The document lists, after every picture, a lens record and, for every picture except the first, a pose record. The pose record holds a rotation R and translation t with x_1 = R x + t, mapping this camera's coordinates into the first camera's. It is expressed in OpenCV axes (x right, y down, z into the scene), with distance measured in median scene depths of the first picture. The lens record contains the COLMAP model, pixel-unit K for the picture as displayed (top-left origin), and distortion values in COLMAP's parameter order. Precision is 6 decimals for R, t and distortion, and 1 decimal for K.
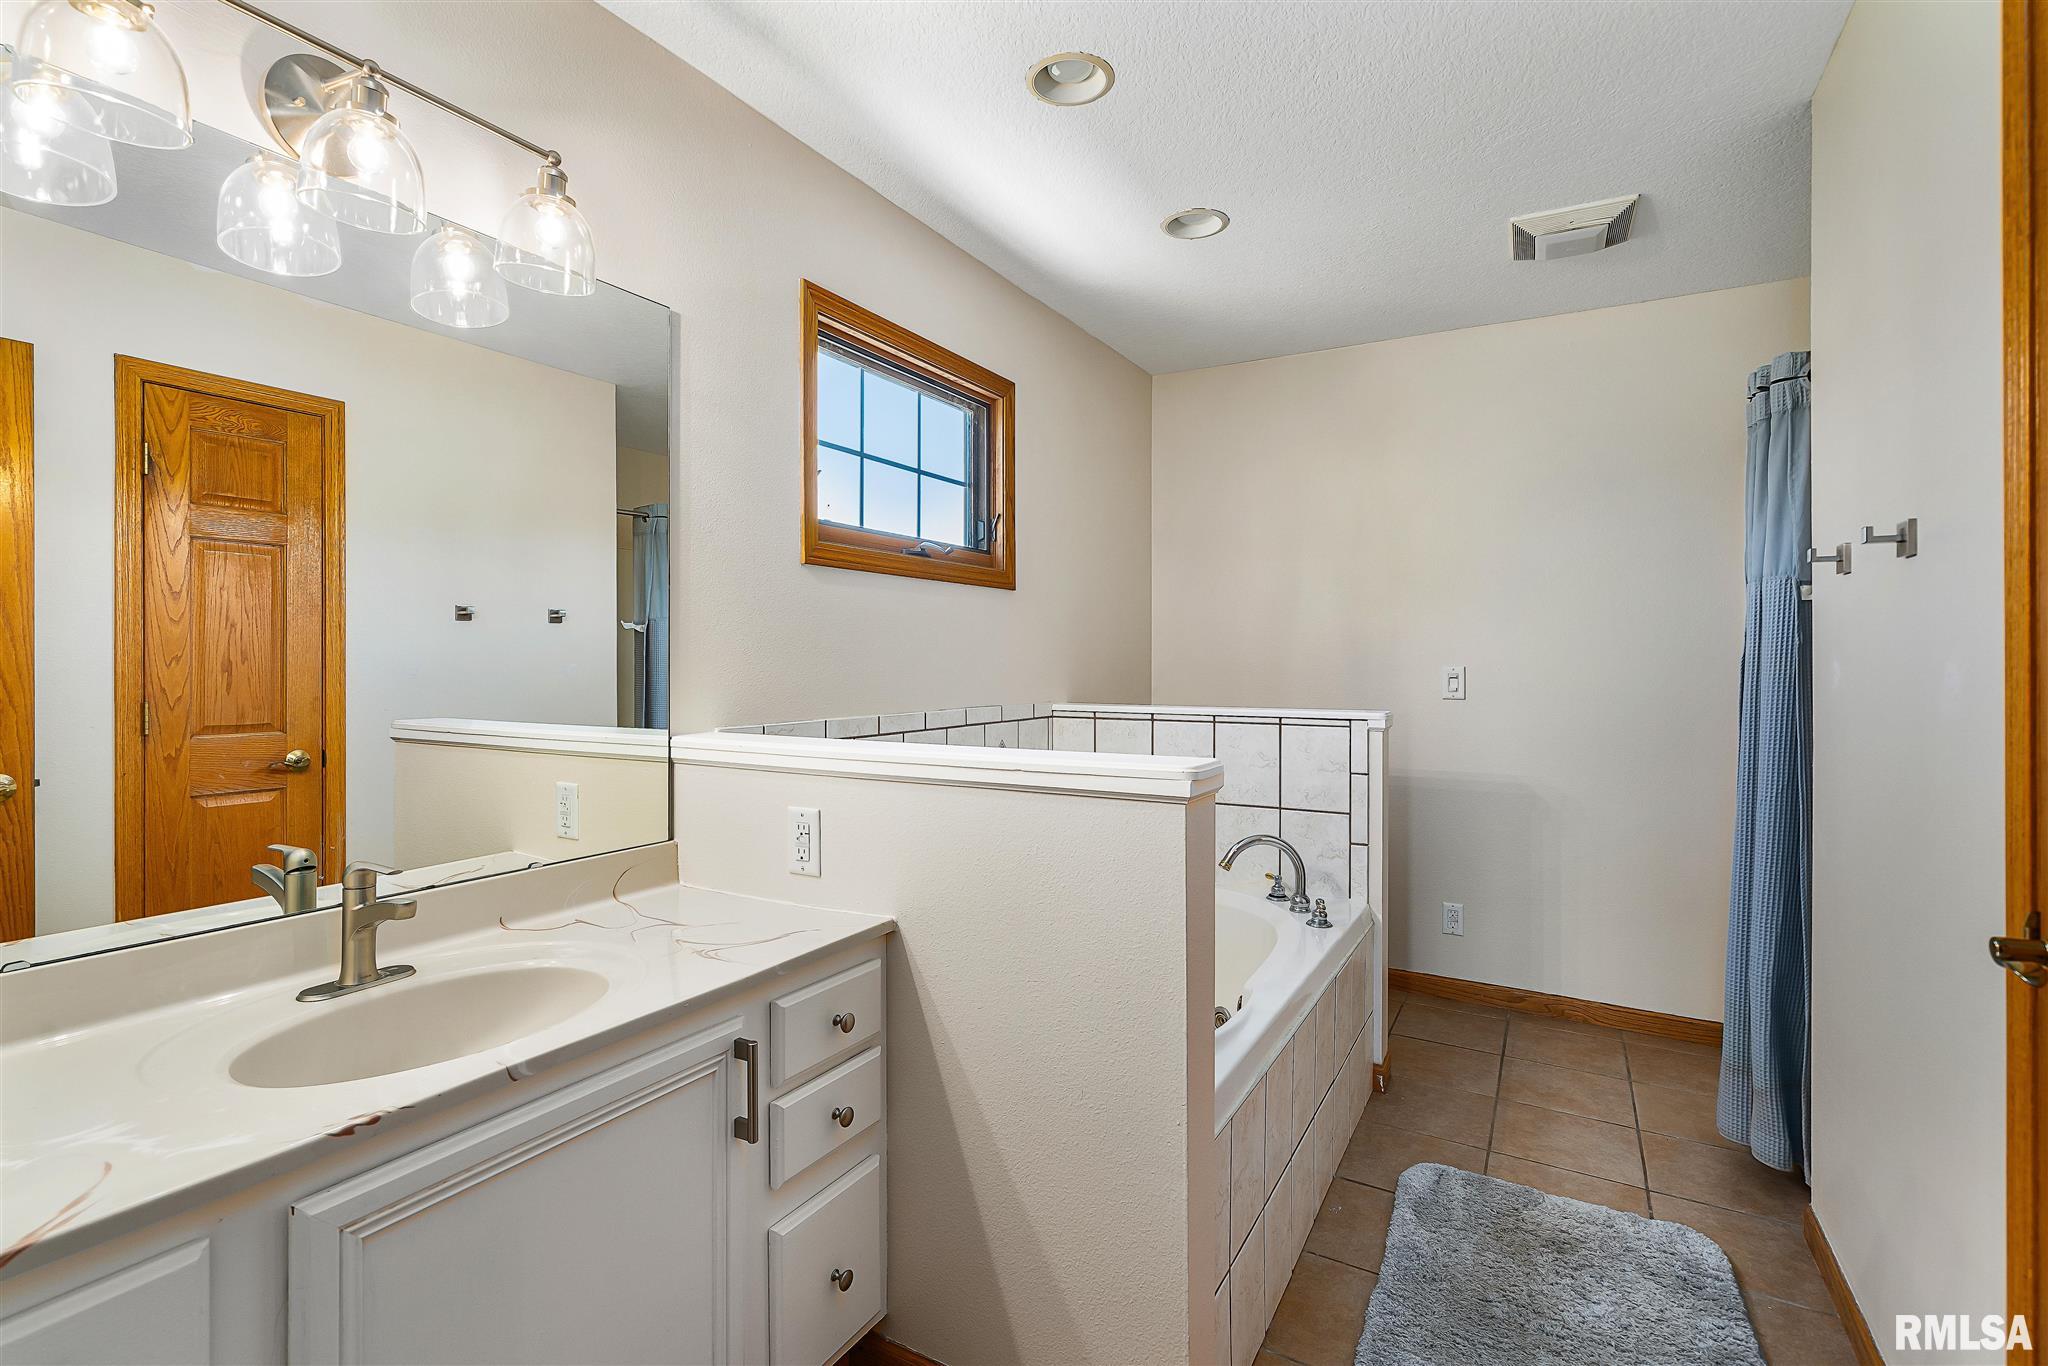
lens RADIAL K [[957.7, 0, 1026.8], [0, 957.7, 678.2], [0, 0, 1]] dist [0.003020, 0.000229]
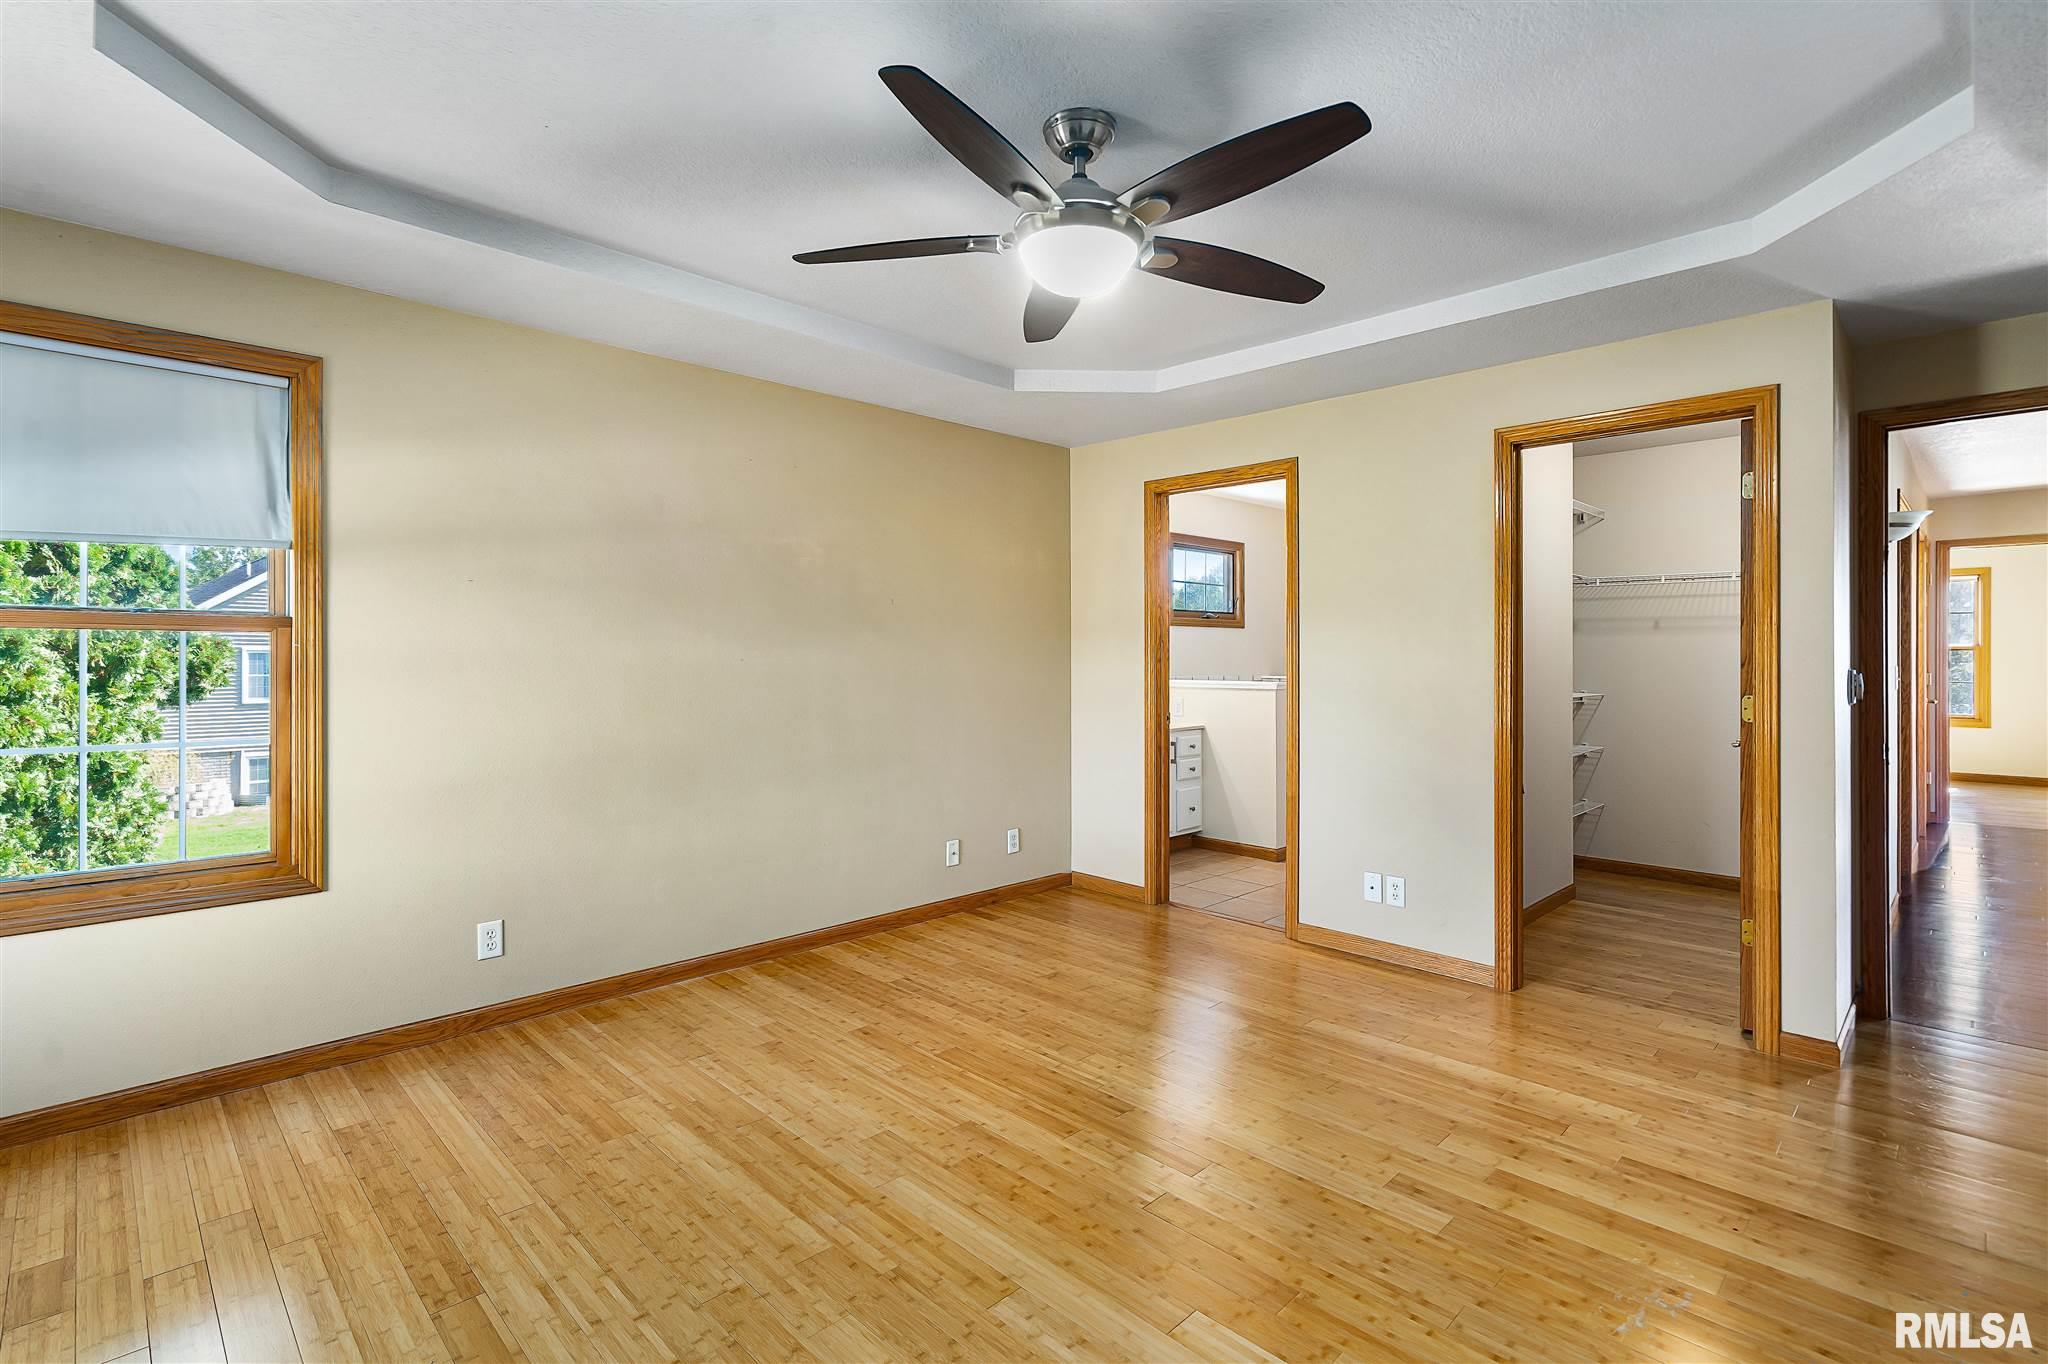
lens RADIAL K [[957.7, 0, 1028.2], [0, 957.7, 667.1], [0, 0, 1]] dist [0.003020, 0.000229]
pose [[0.962687, -0.002883, -0.270601, 0.129919], [0.003263, 0.999994, 0.000952, 0.007441], [0.270597, -0.001799, 0.962691, -1.688452]]
